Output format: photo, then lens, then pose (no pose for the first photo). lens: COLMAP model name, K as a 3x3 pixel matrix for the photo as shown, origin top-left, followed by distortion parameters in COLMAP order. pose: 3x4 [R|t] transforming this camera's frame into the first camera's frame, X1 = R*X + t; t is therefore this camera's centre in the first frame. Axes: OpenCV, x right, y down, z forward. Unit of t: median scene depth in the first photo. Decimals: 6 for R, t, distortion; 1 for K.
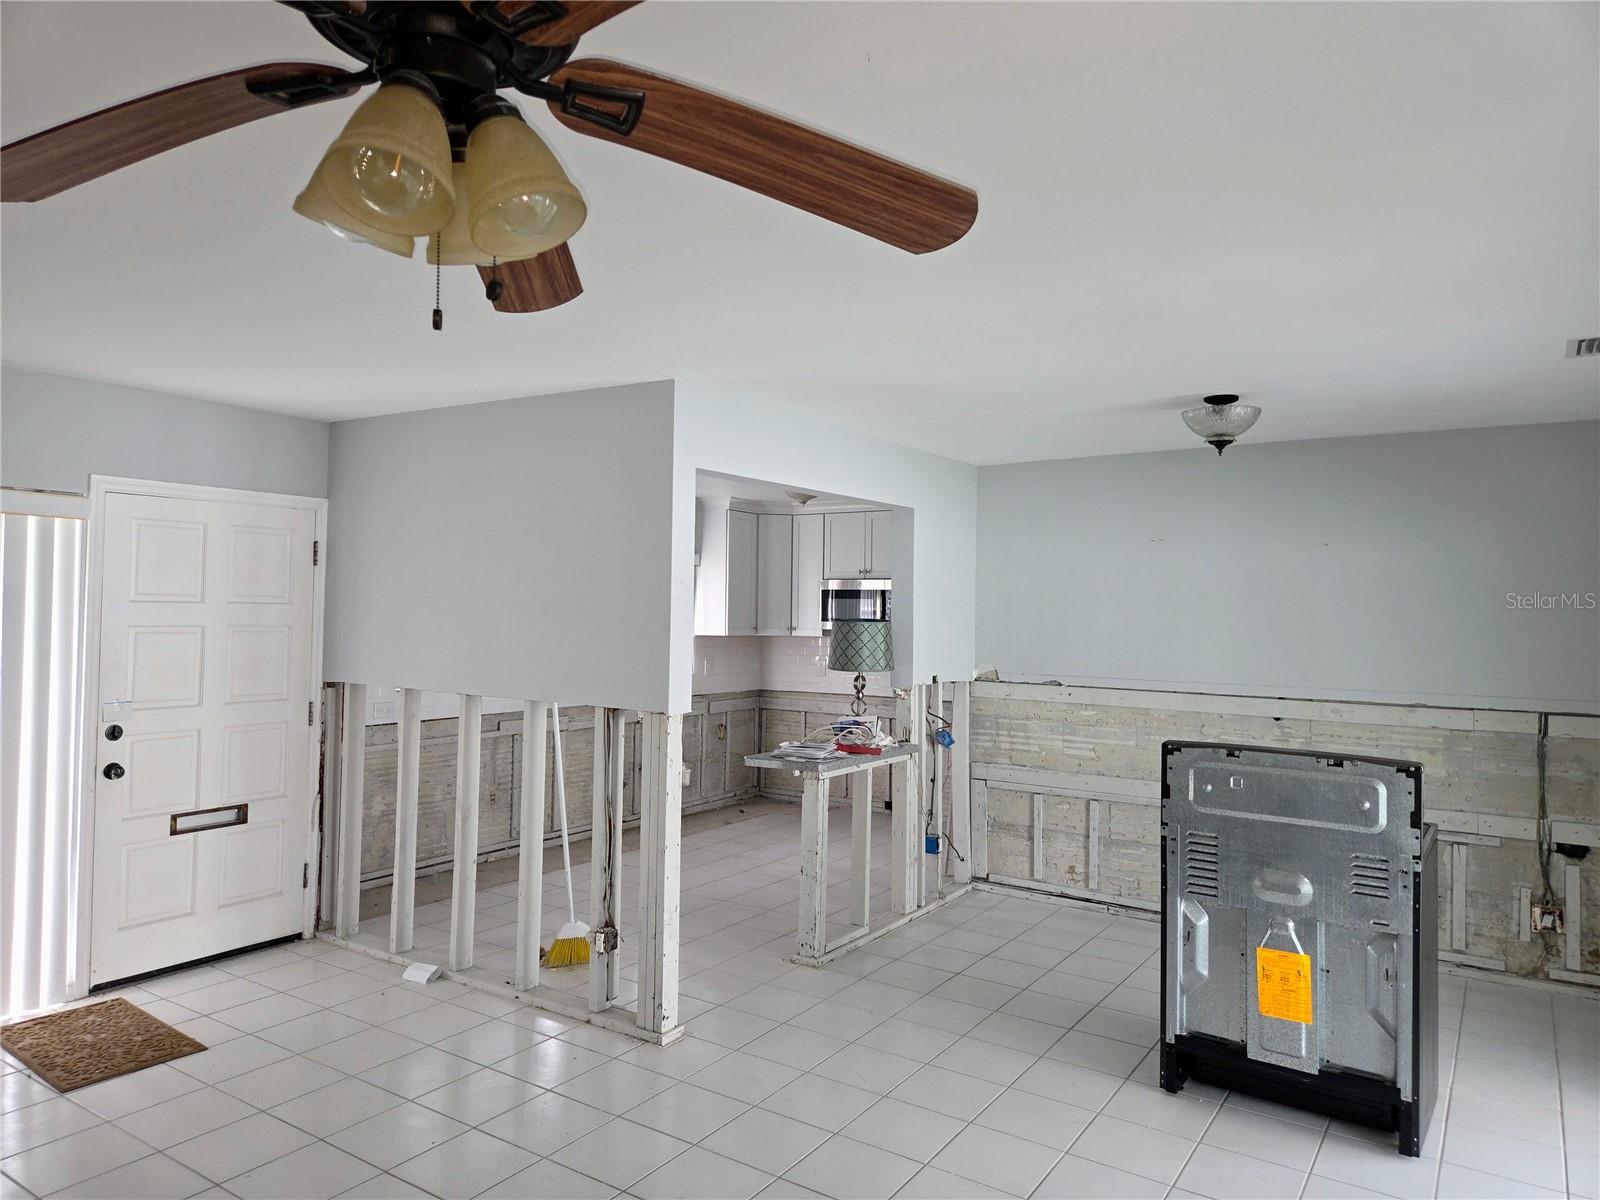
lens RADIAL K [[1078.5, 0, 795.3], [0, 1078.5, 589.2], [0, 0, 1]] dist [0.009262, 0.002951]
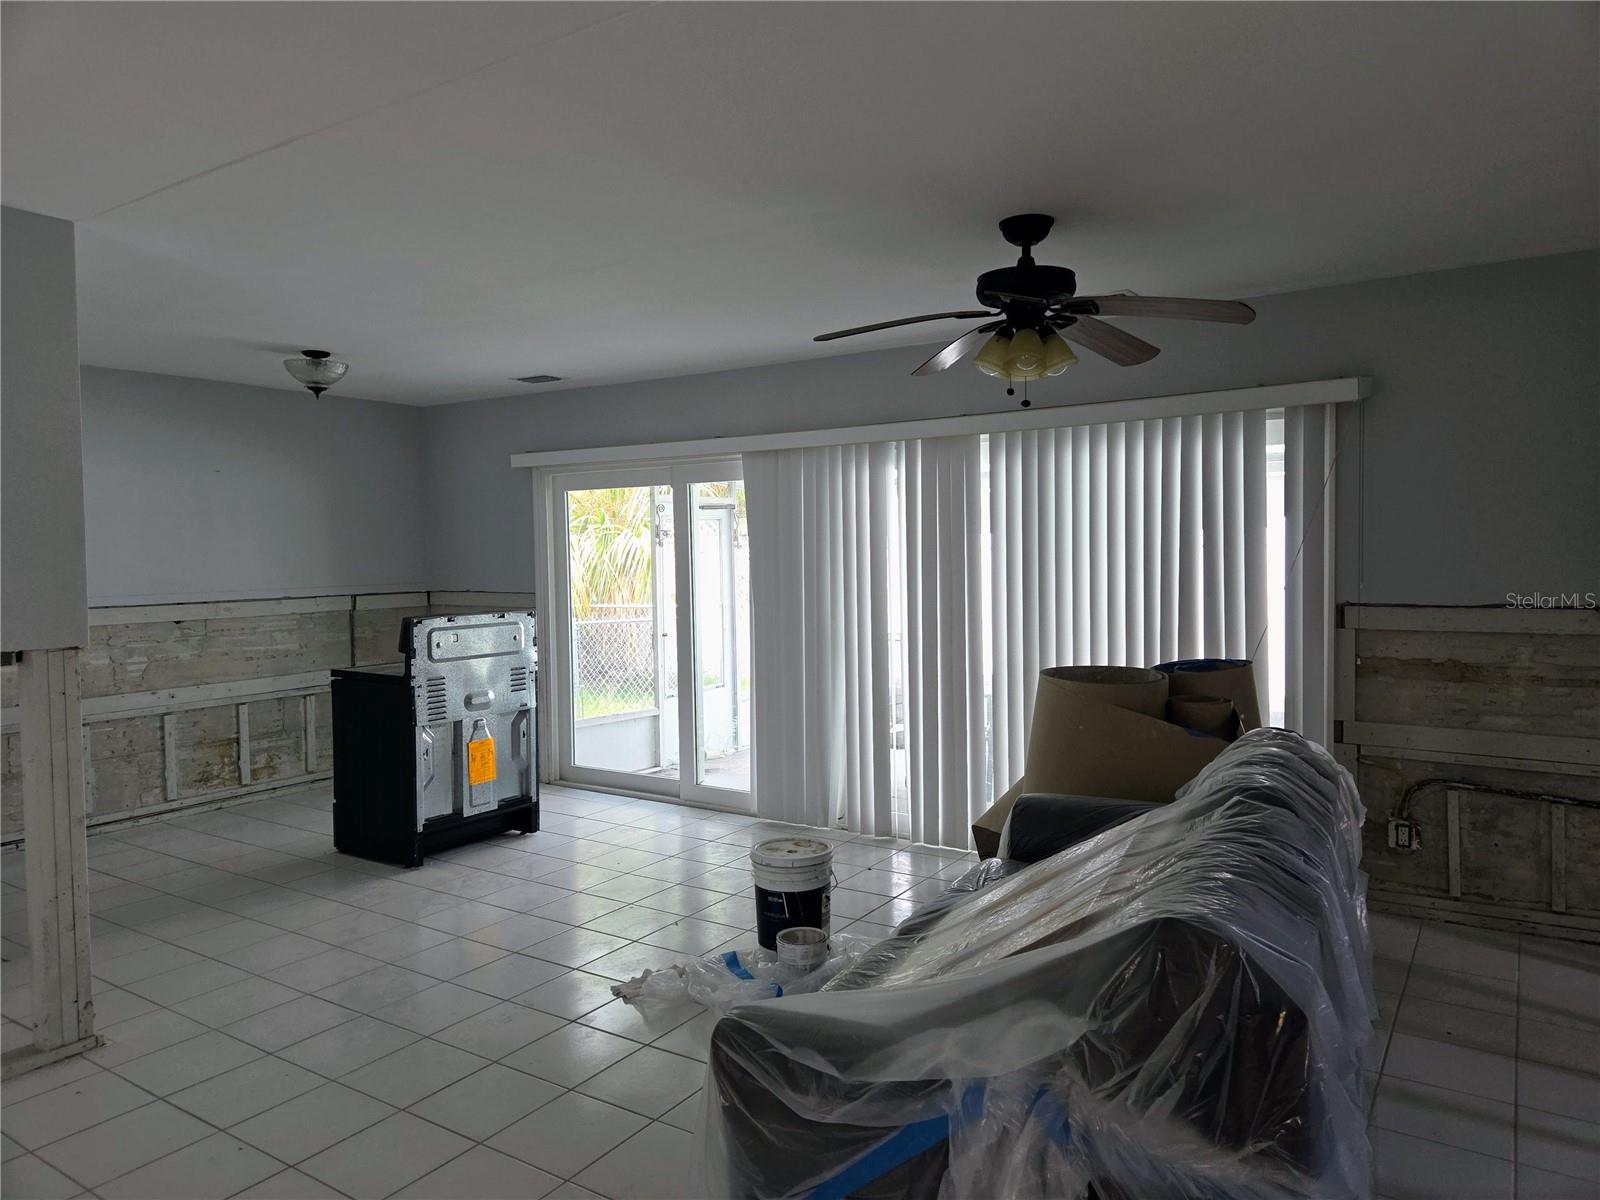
lens RADIAL K [[1078.5, 0, 795.6], [0, 1078.5, 597.1], [0, 0, 1]] dist [0.009262, 0.002951]
pose [[-0.011379, -0.061859, 0.998020, -0.793936], [-0.003690, 0.998080, 0.061820, 0.023403], [-0.999928, -0.002979, -0.011586, 0.411886]]
